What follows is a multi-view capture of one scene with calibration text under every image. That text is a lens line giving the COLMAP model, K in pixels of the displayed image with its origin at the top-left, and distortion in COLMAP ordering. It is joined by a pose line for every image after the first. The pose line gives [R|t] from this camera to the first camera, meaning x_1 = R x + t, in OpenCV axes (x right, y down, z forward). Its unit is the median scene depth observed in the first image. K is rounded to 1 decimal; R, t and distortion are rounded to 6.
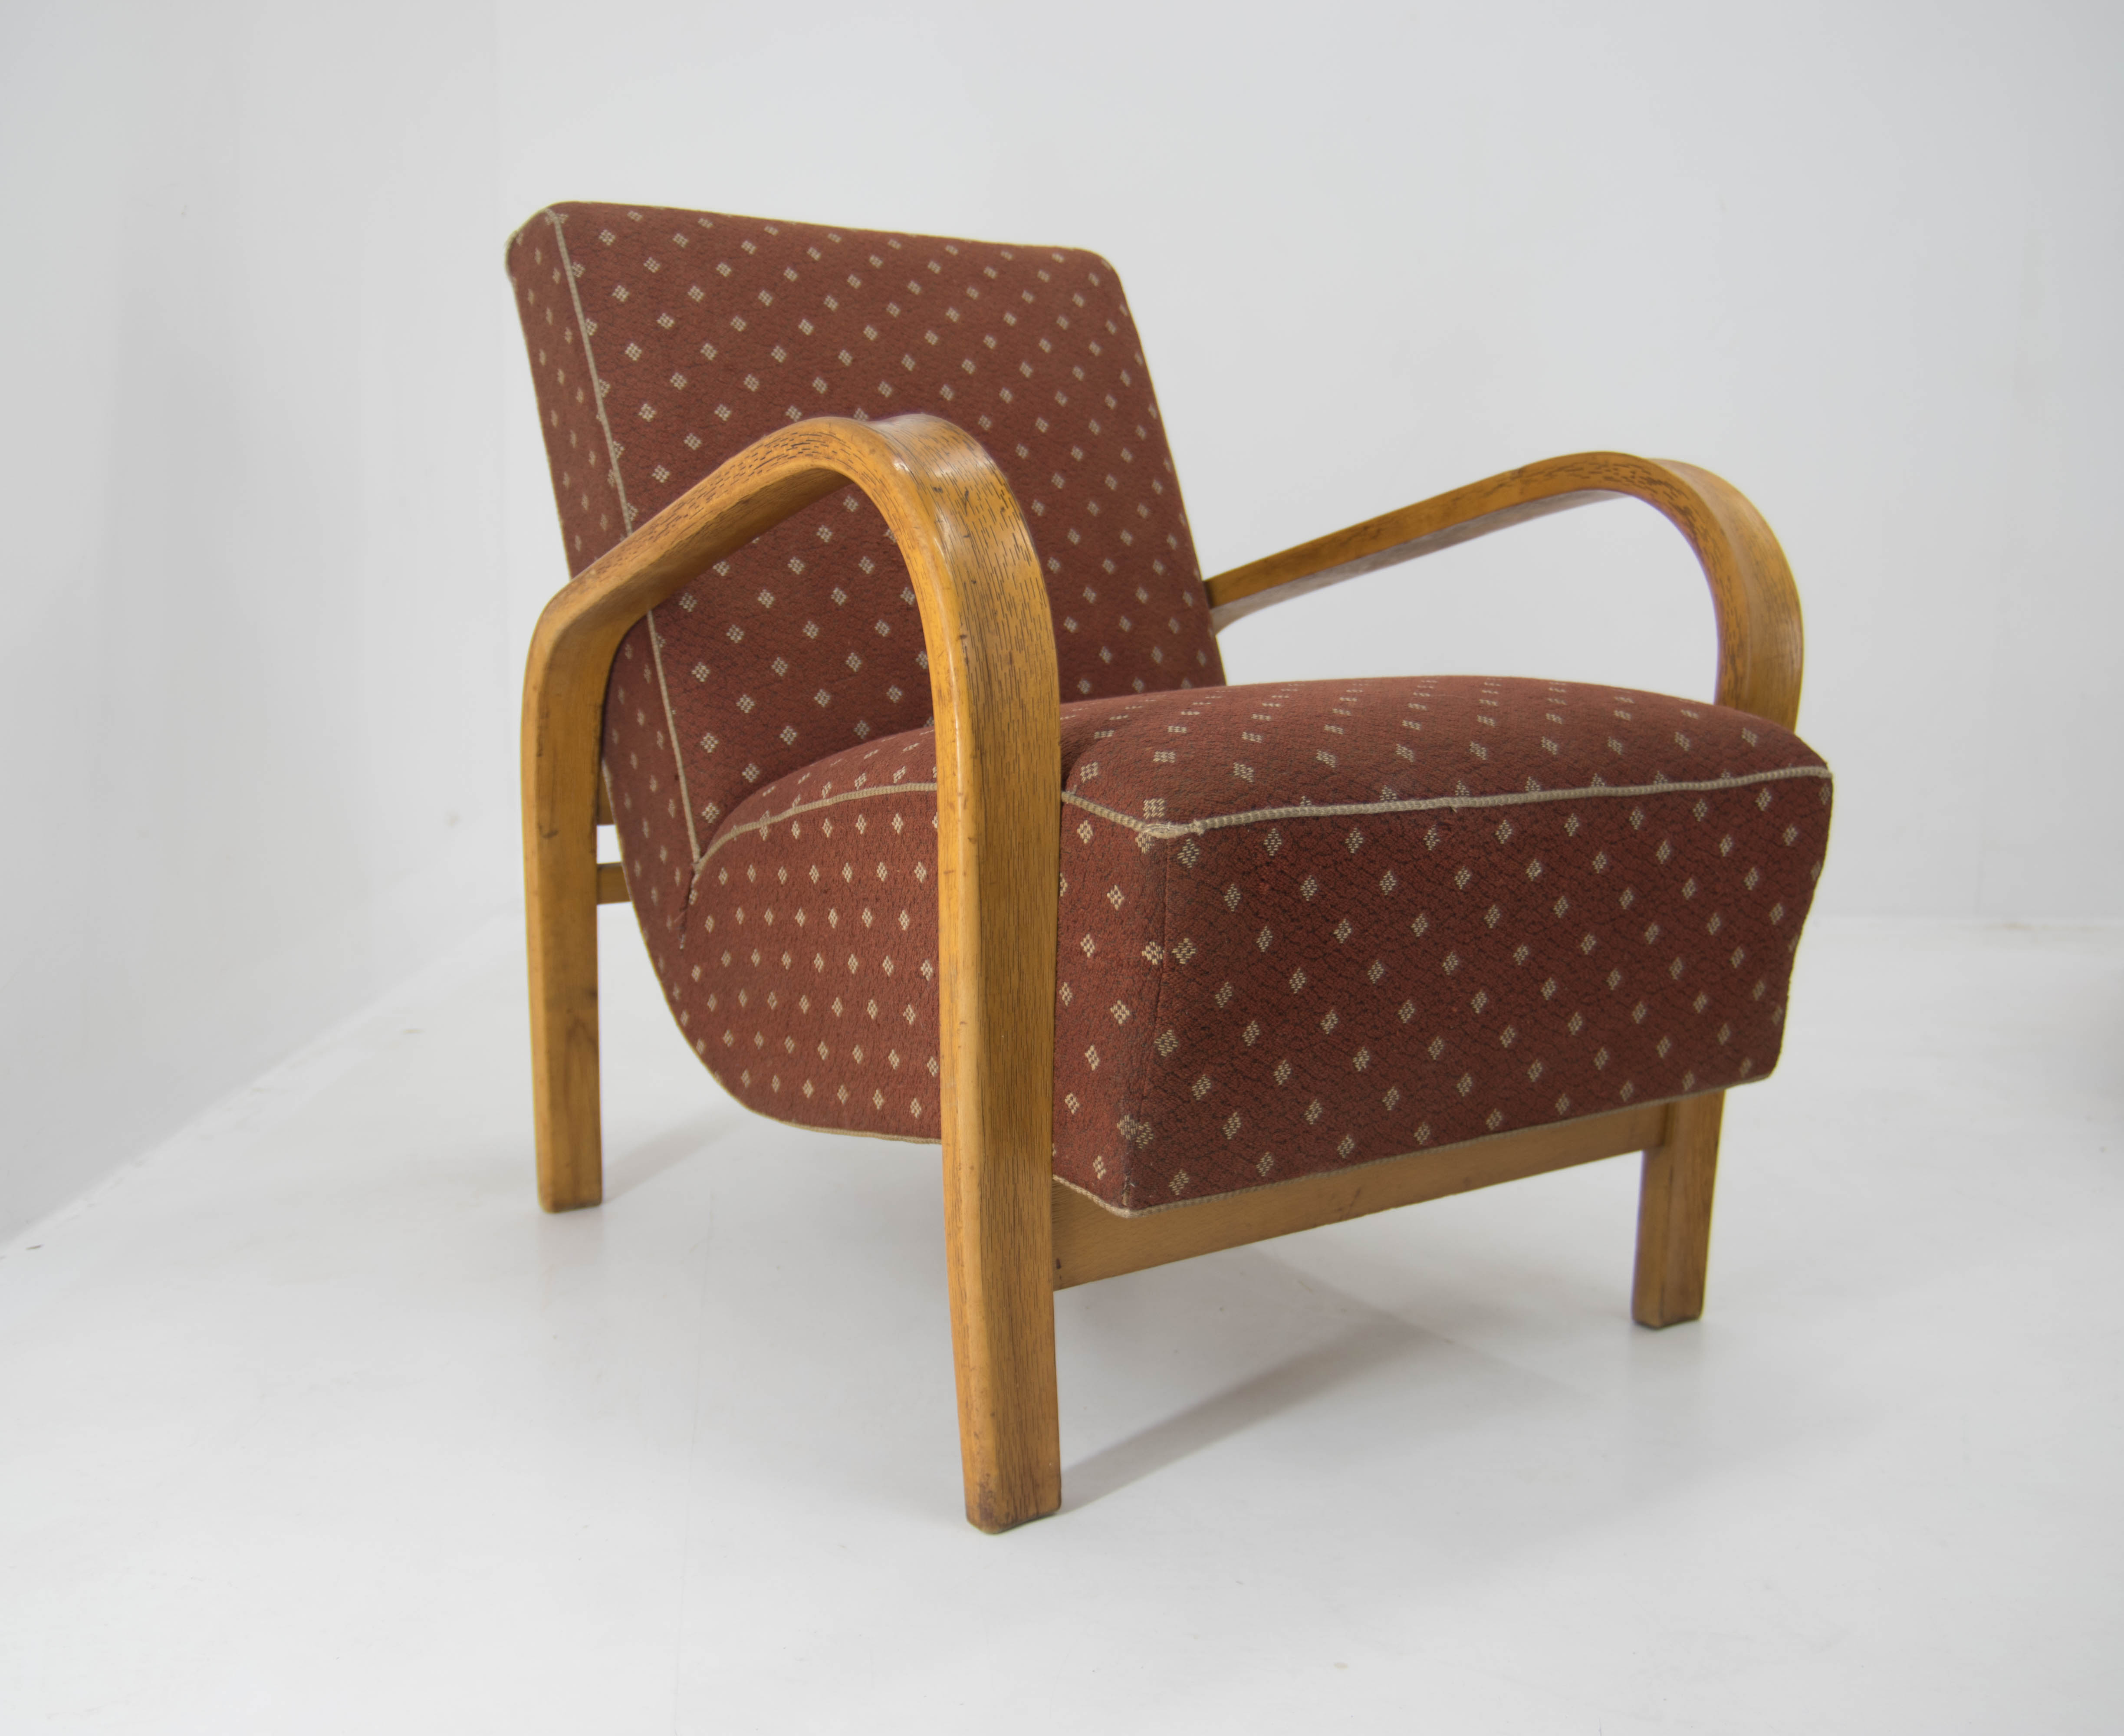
lens RADIAL K [[2165.1, 0, 1011.5], [0, 2165.1, 893.0], [0, 0, 1]] dist [-0.078067, 0.023302]
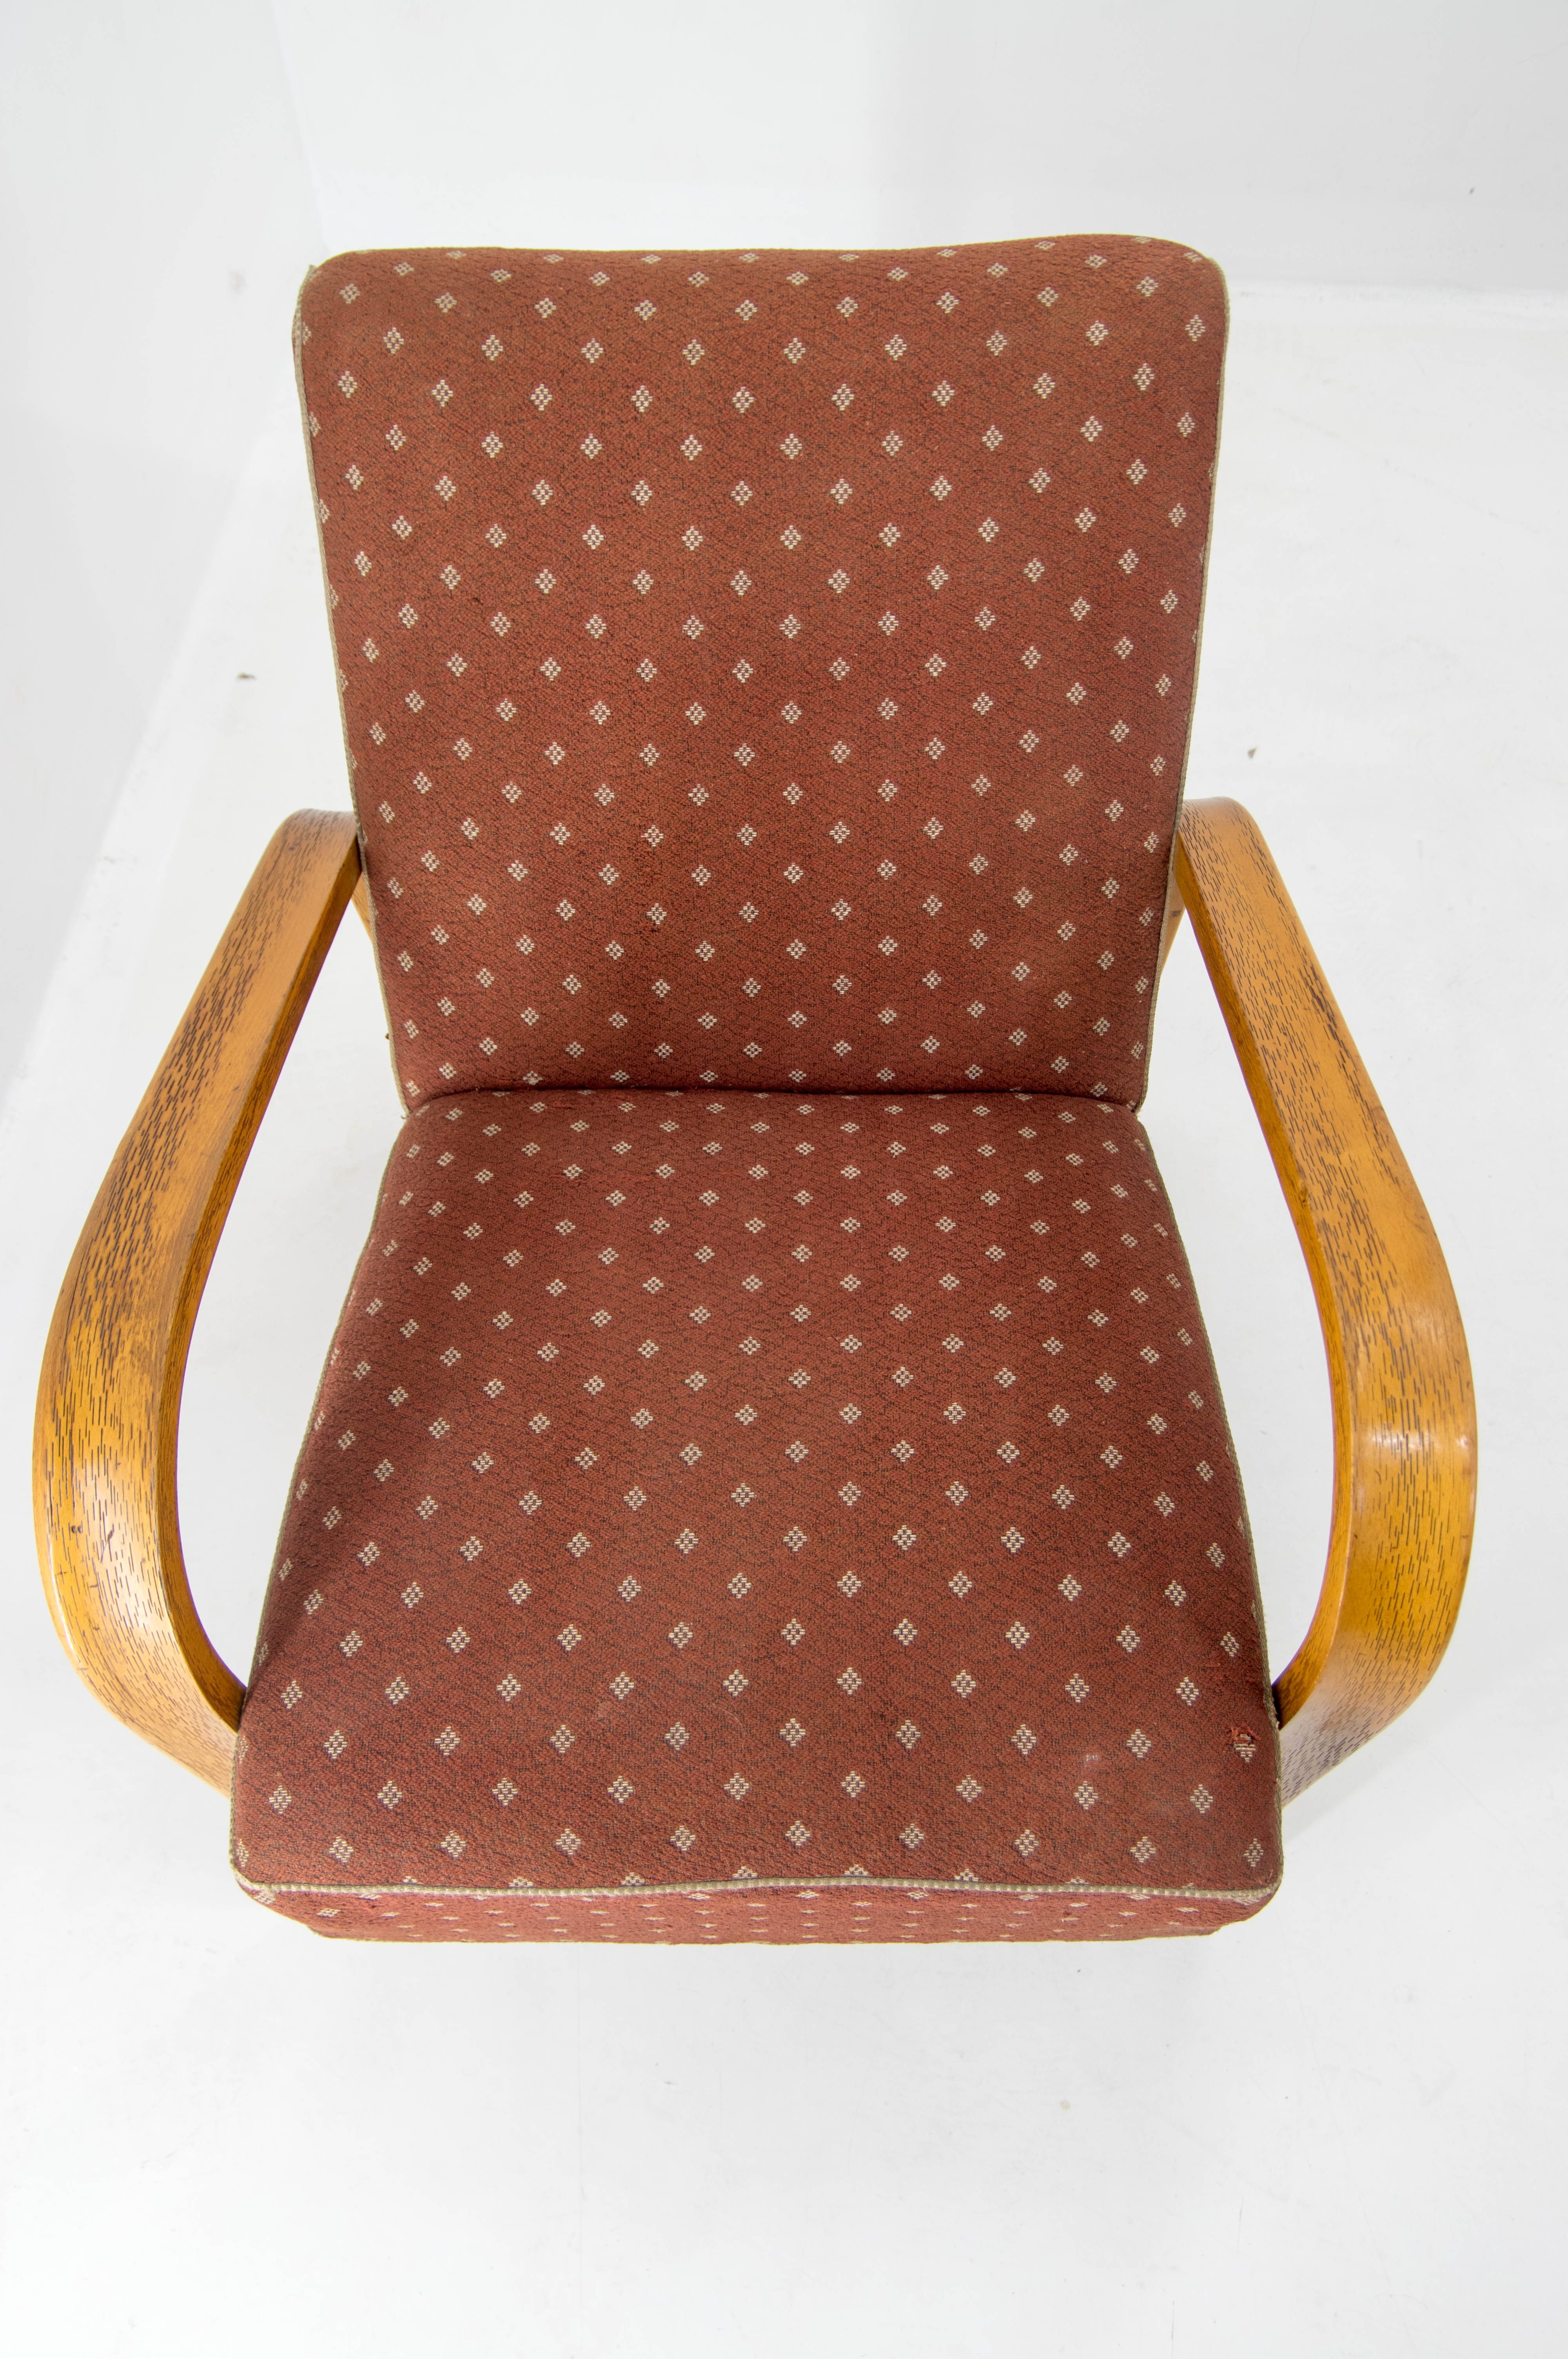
lens RADIAL K [[2026.5, 0, 788.5], [0, 2026.5, 1205.7], [0, 0, 1]] dist [-0.127577, 0.225894]
pose [[0.830161, 0.449790, -0.329426, 0.326289], [-0.072962, 0.673440, 0.735632, -0.690250], [0.552729, -0.586658, 0.591881, 0.541791]]
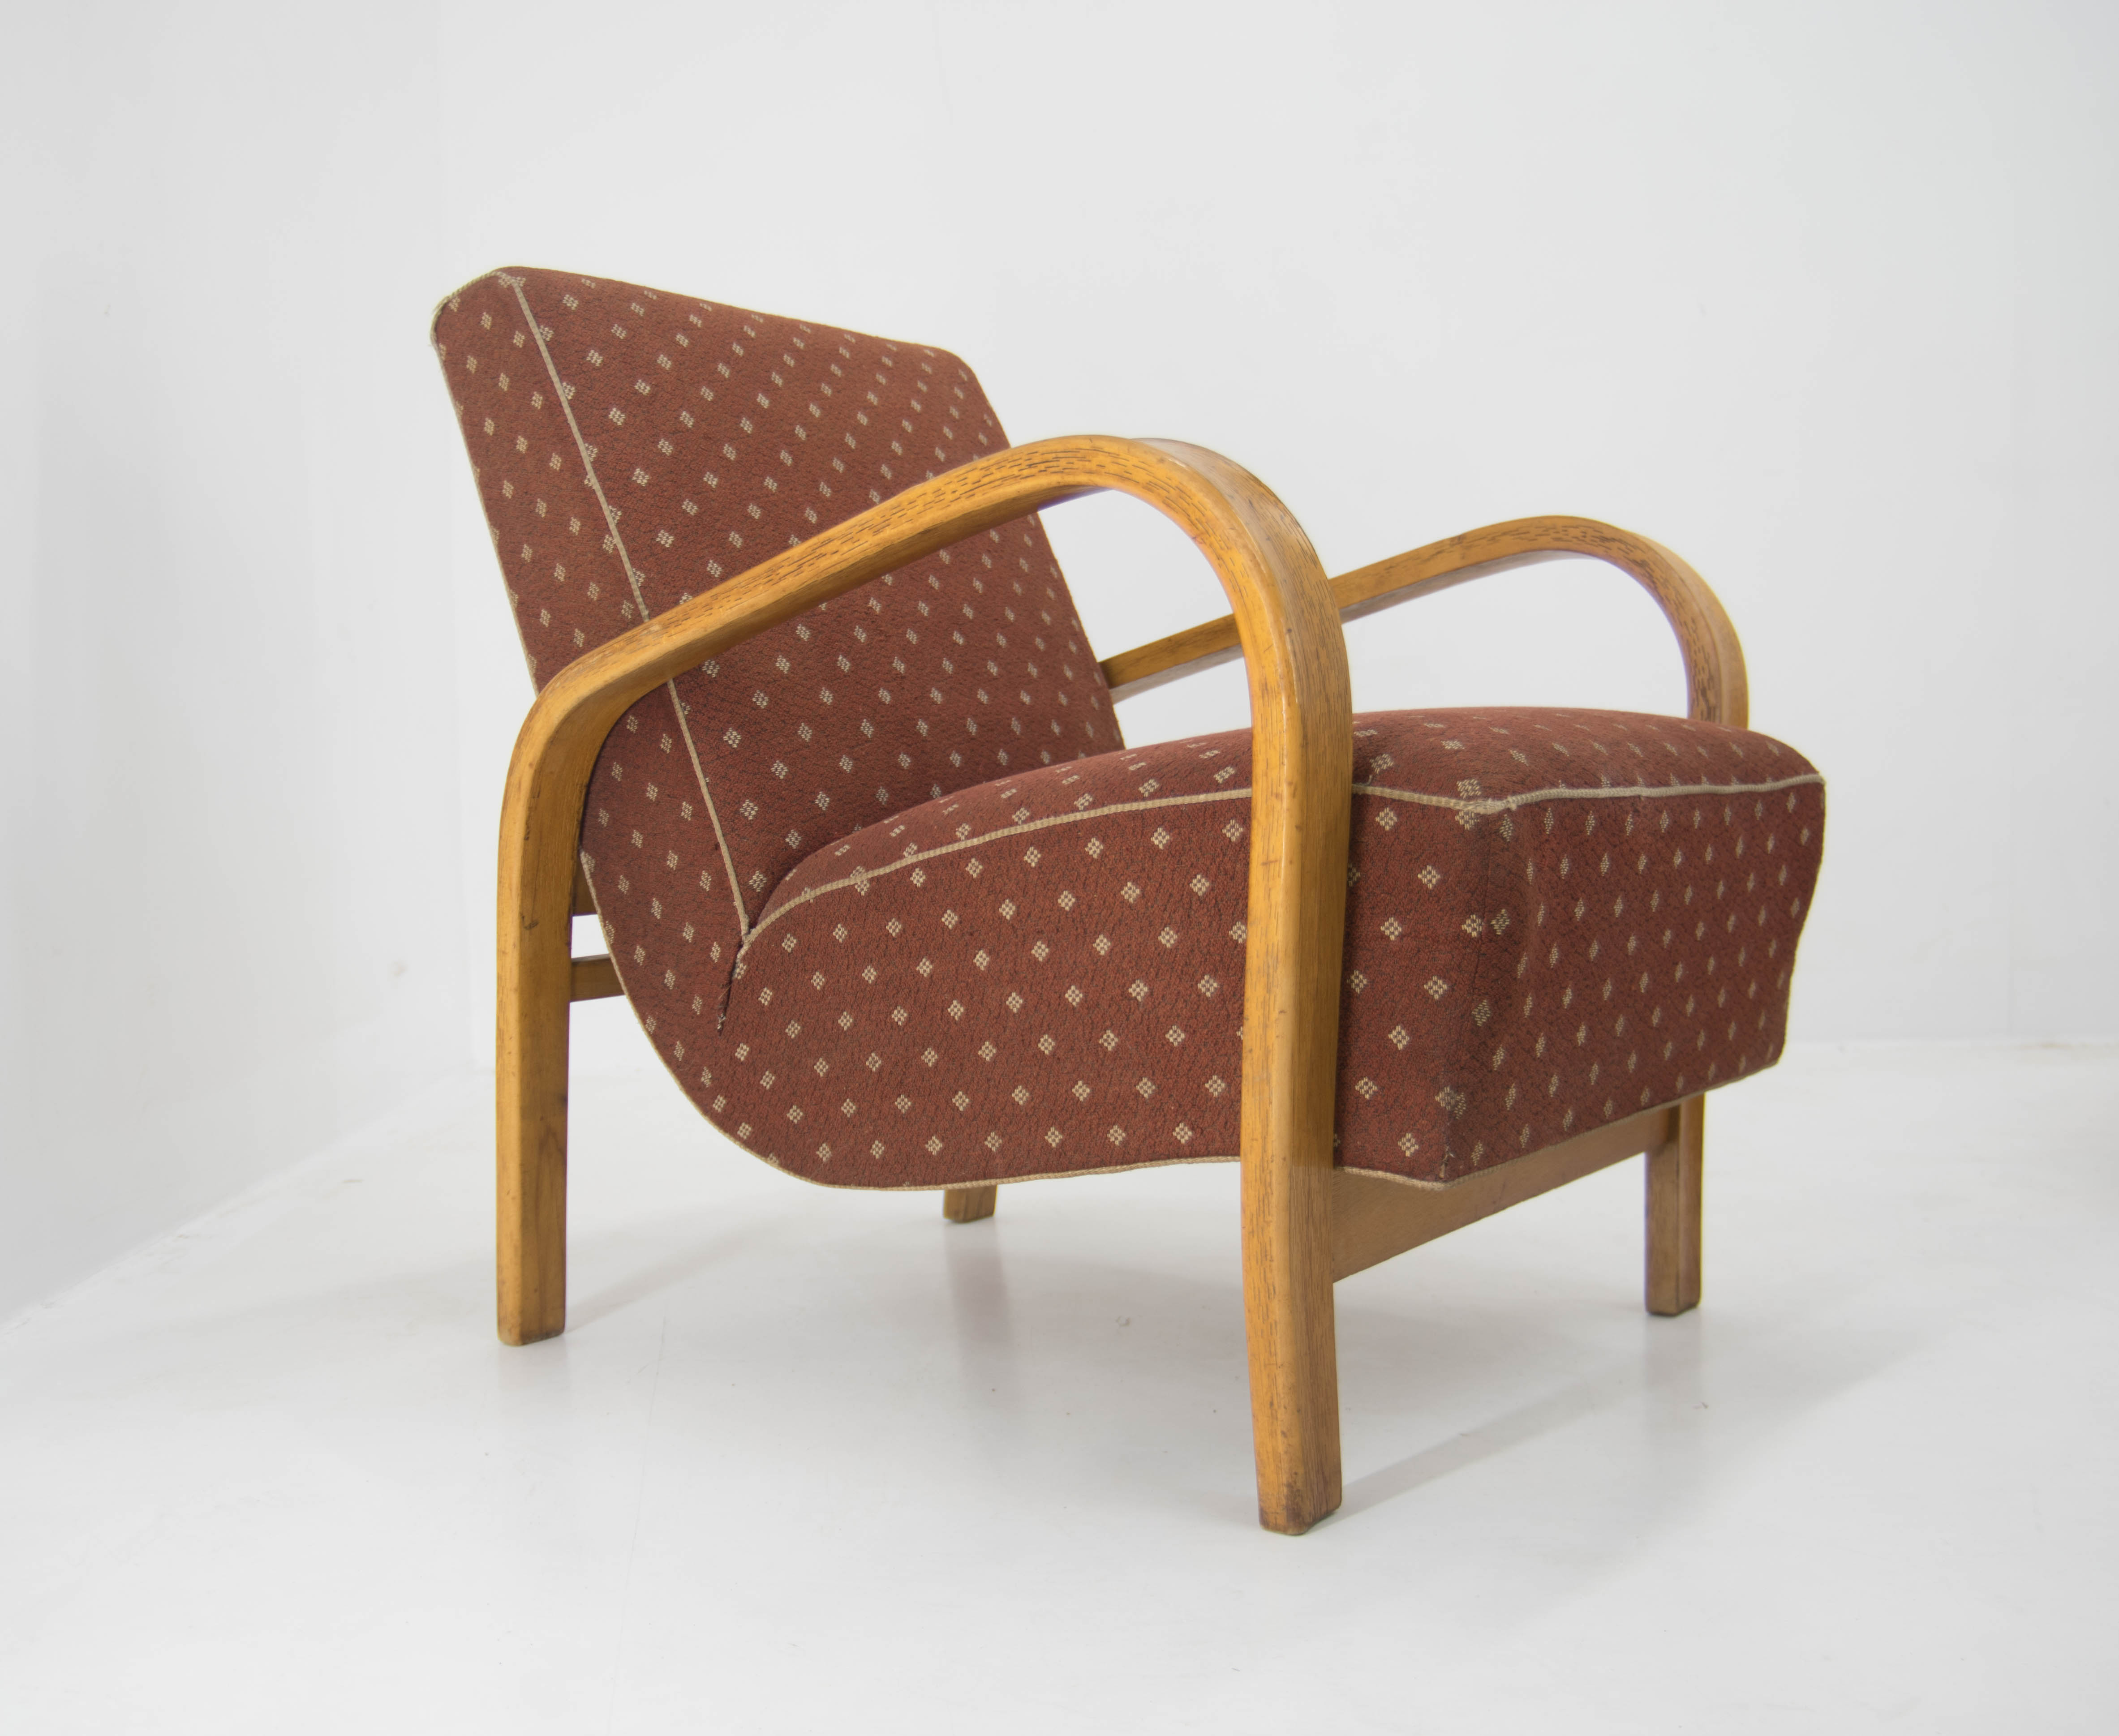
lens RADIAL K [[2238.4, 0, 997.0], [0, 2238.4, 901.5], [0, 0, 1]] dist [-0.077220, 0.015372]
pose [[0.951189, -0.045995, 0.305161, -0.349252], [0.074861, 0.993686, -0.083571, 0.064321], [-0.299390, 0.102336, 0.948627, 0.026804]]
